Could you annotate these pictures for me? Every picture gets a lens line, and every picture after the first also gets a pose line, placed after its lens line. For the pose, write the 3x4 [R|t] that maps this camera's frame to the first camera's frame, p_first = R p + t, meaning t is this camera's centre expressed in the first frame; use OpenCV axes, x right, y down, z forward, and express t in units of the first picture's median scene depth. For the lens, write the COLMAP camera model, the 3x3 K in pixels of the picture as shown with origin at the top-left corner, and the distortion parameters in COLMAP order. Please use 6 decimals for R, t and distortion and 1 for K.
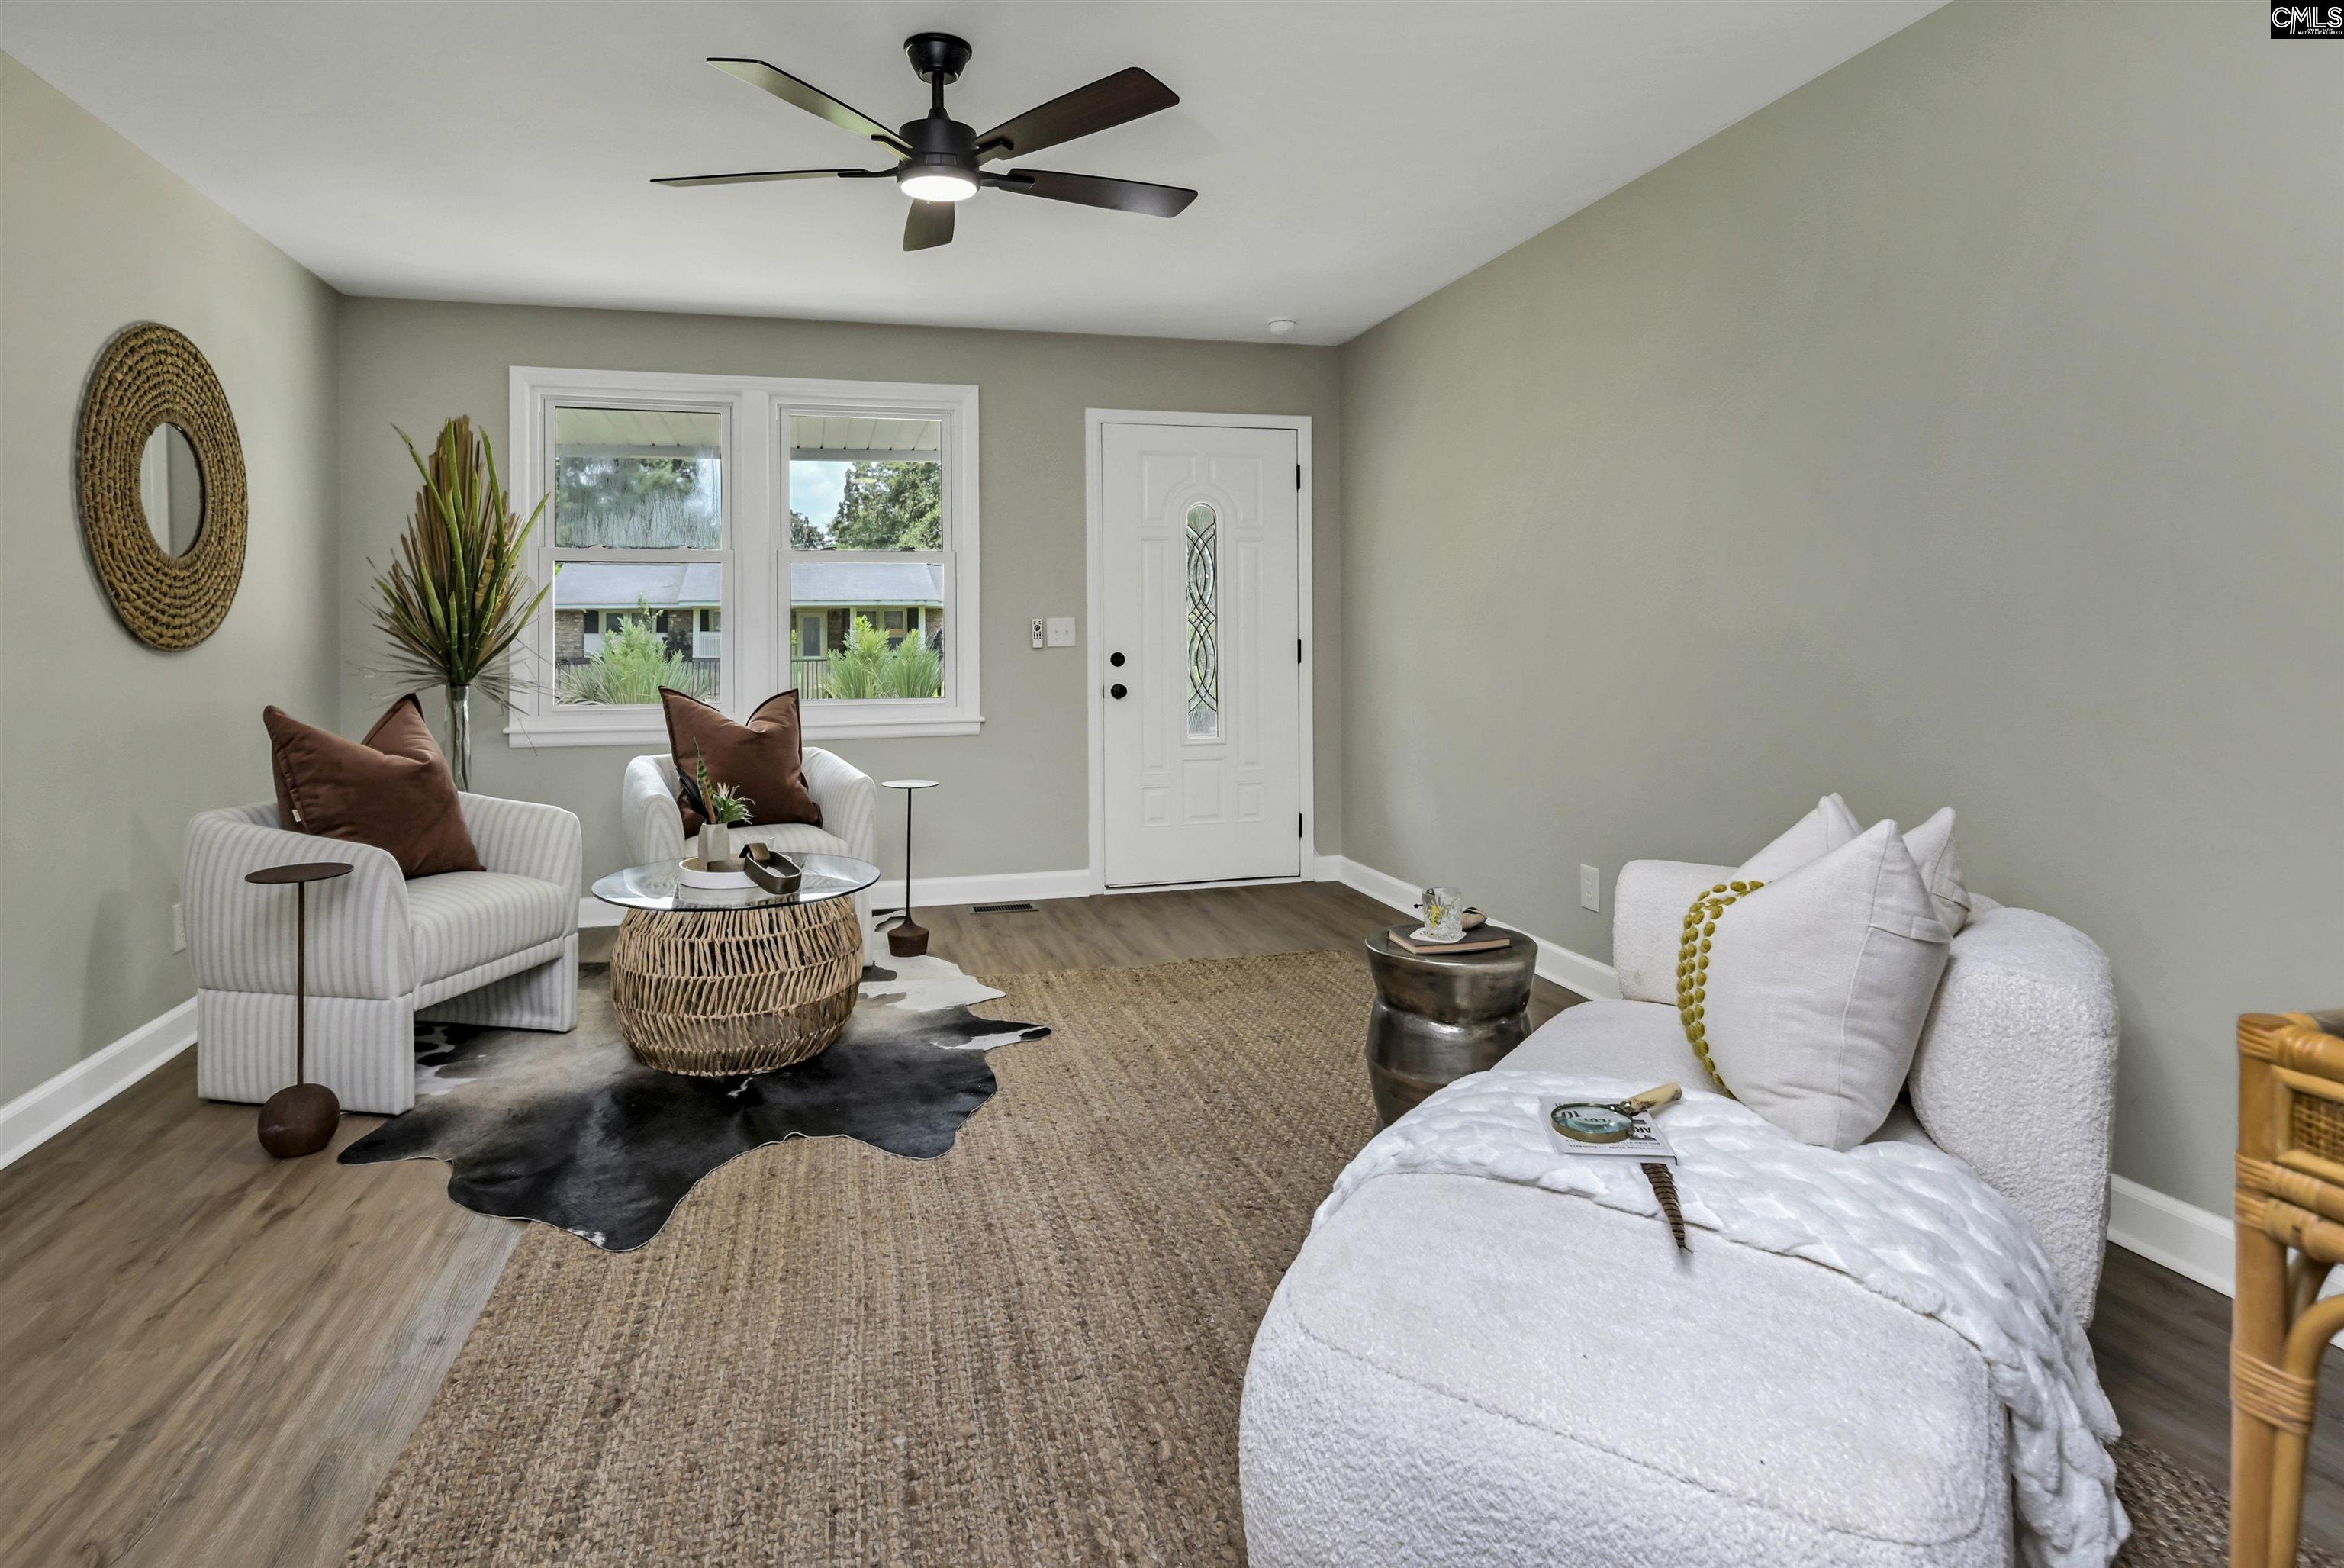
lens RADIAL K [[1233.6, 0, 1088.1], [0, 1233.6, 630.5], [0, 0, 1]] dist [-0.006339, -0.001666]
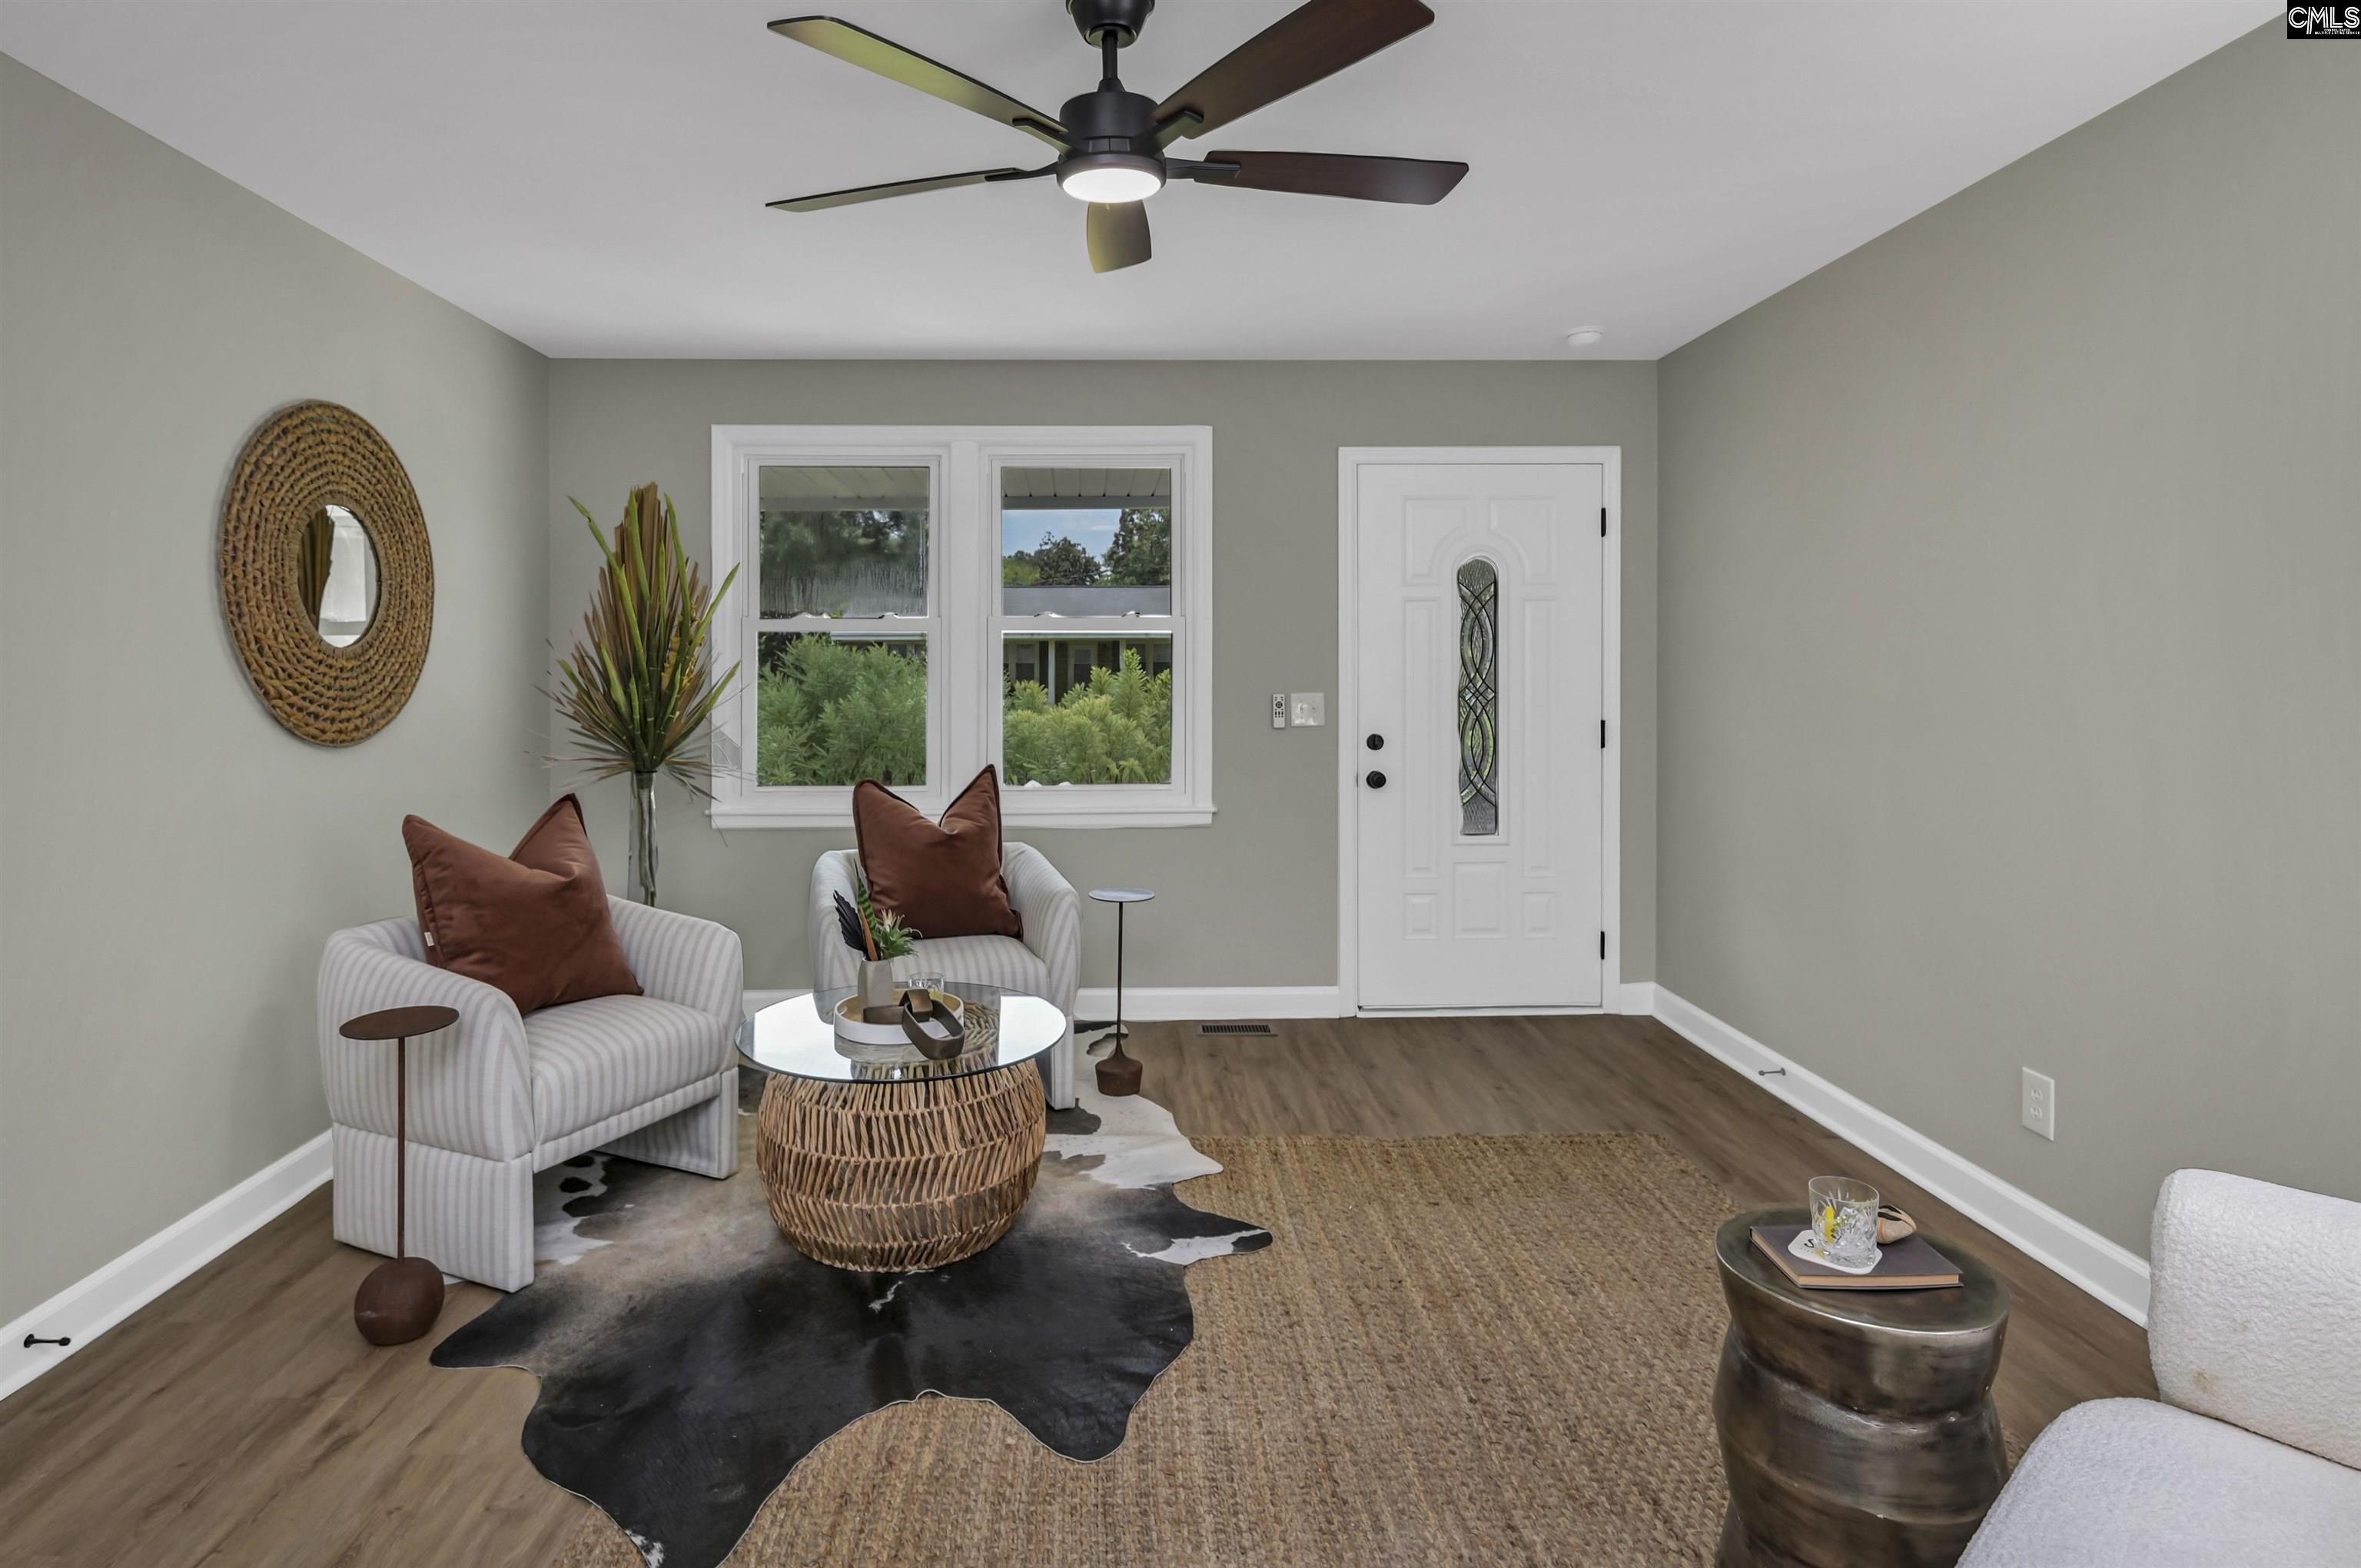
lens RADIAL K [[1233.7, 0, 1082.8], [0, 1233.7, 673.1], [0, 0, 1]] dist [0.002693, -0.000578]
pose [[0.974851, 0.006304, -0.222768, 0.027617], [-0.003817, 0.999925, 0.011595, -0.054636], [0.222825, -0.010453, 0.974802, 0.205444]]
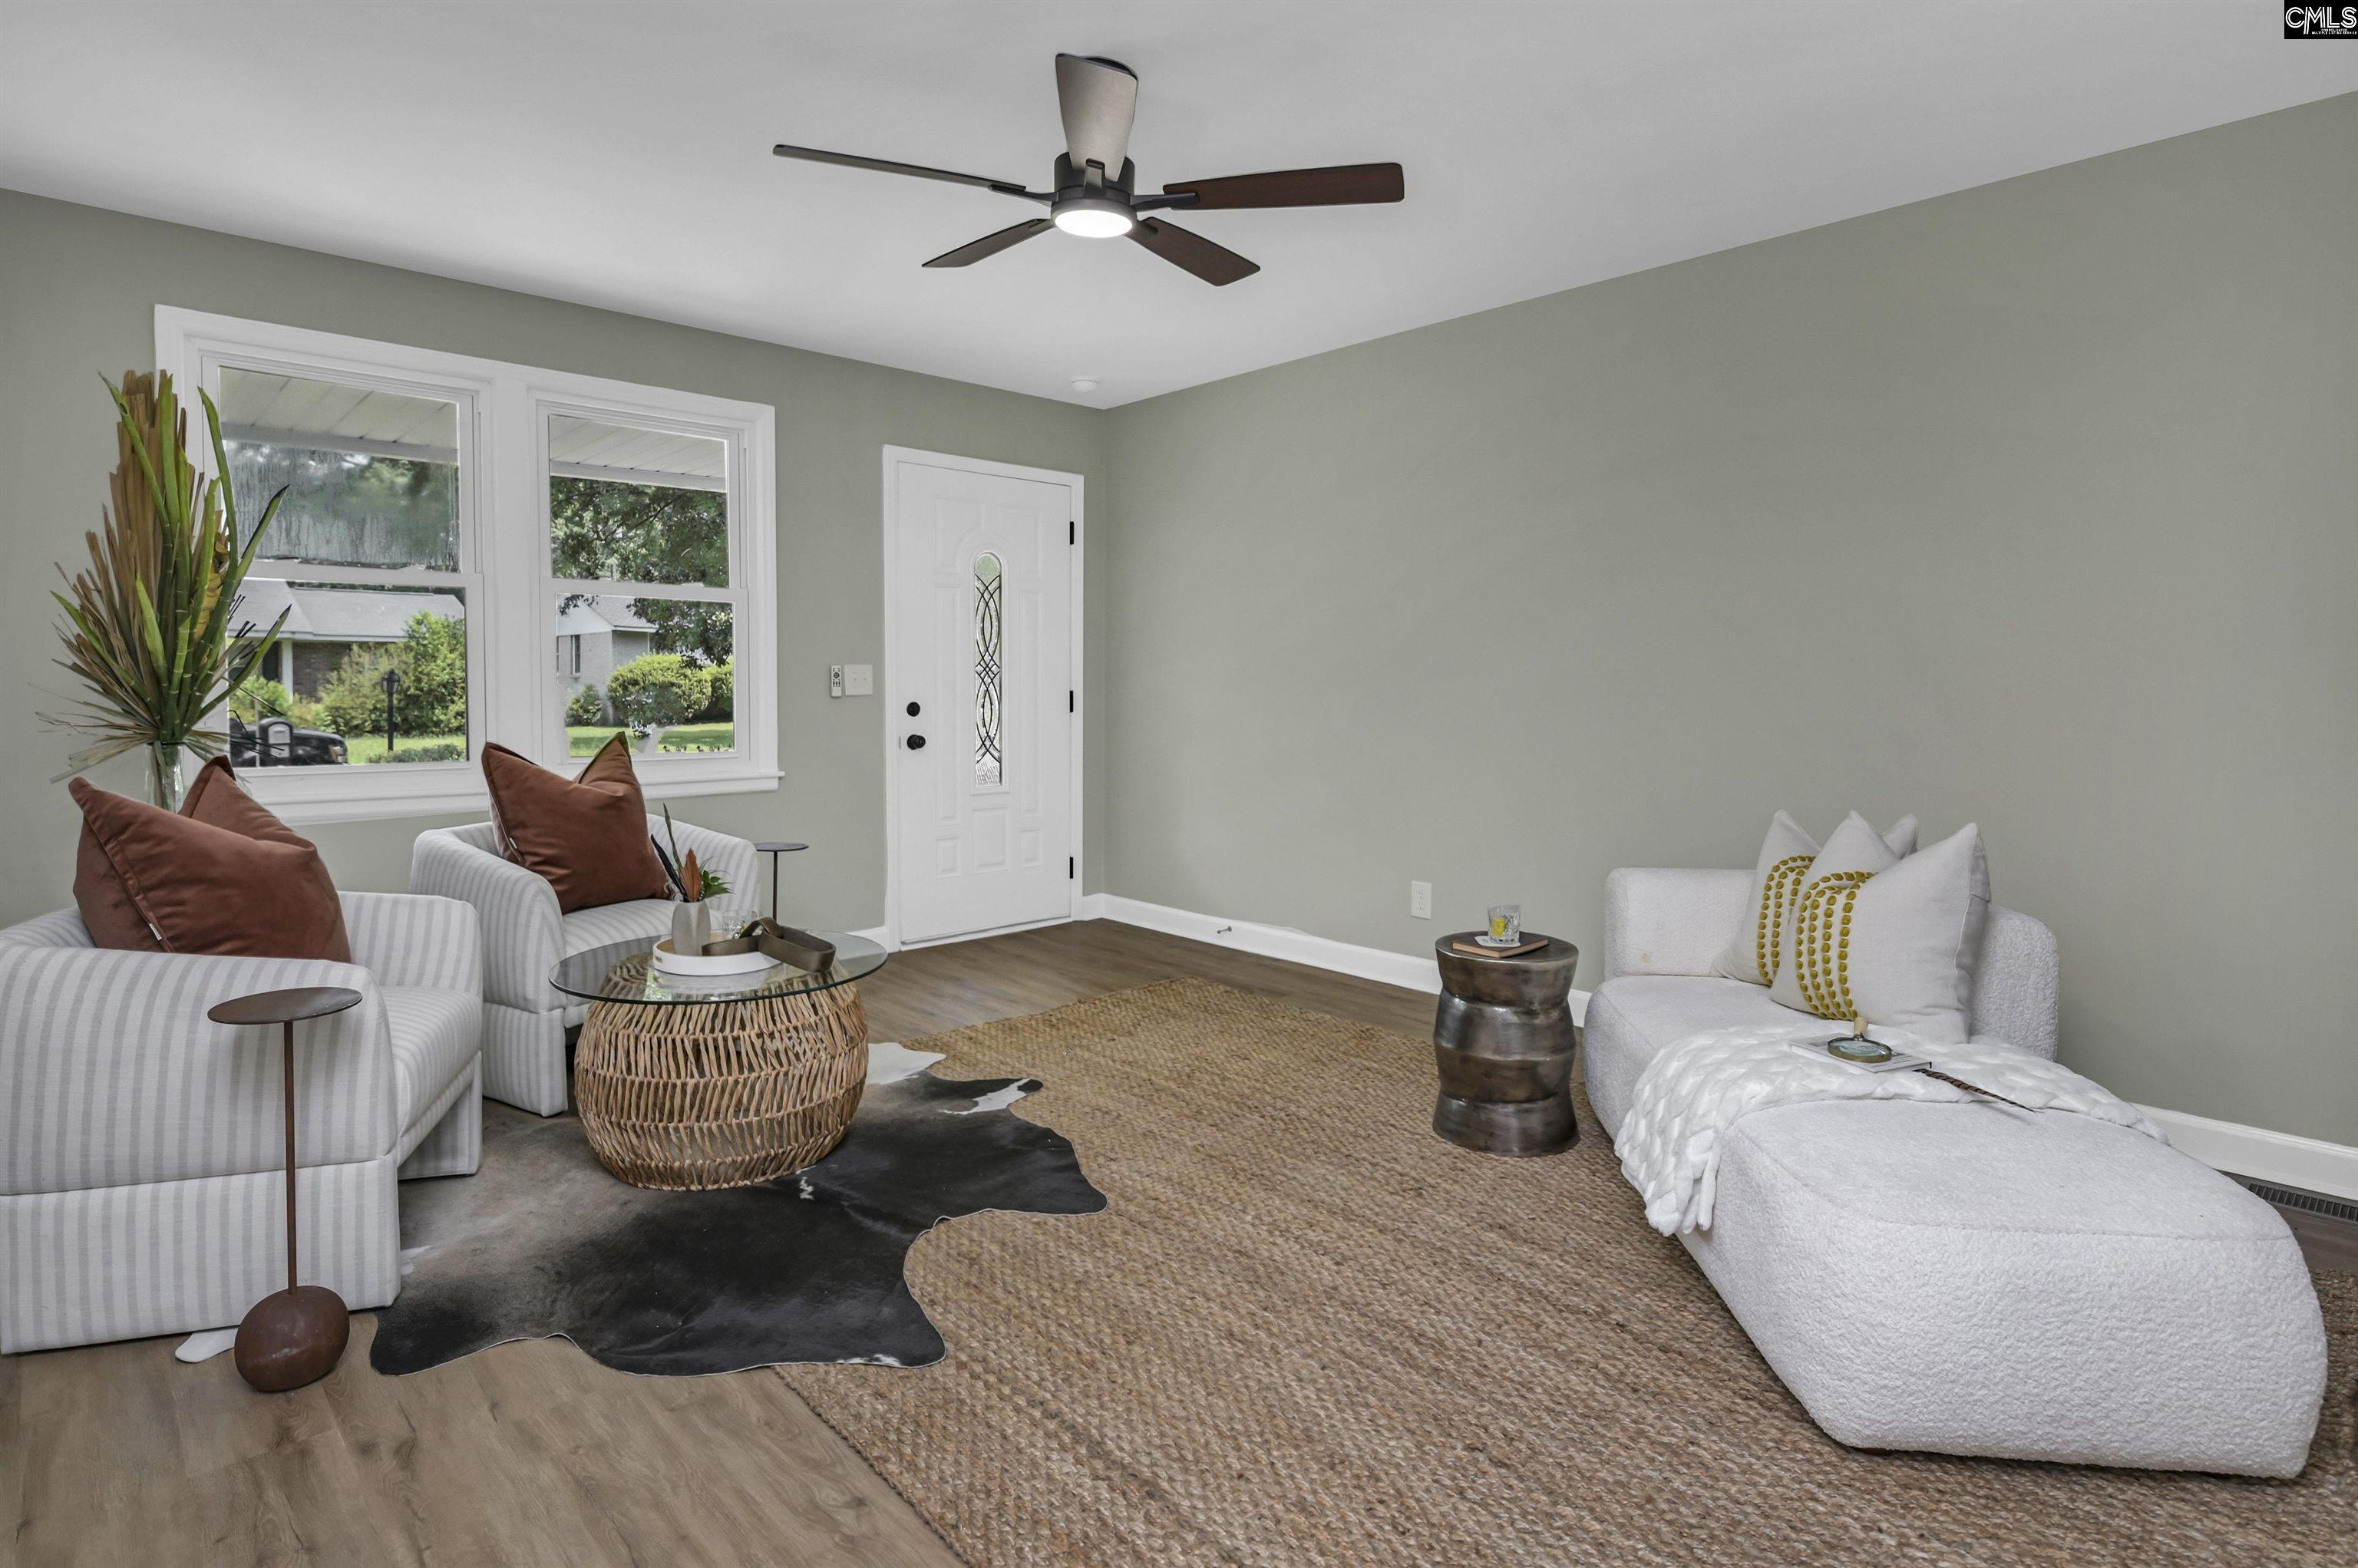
lens RADIAL K [[1228.2, 0, 1178.8], [0, 1228.2, 734.1], [0, 0, 1]] dist [-0.000684, -0.002104]
pose [[0.867167, -0.008209, 0.497950, -0.451437], [-0.014527, 0.999022, 0.041766, -0.000583], [-0.497806, -0.043452, 0.866199, 0.097061]]
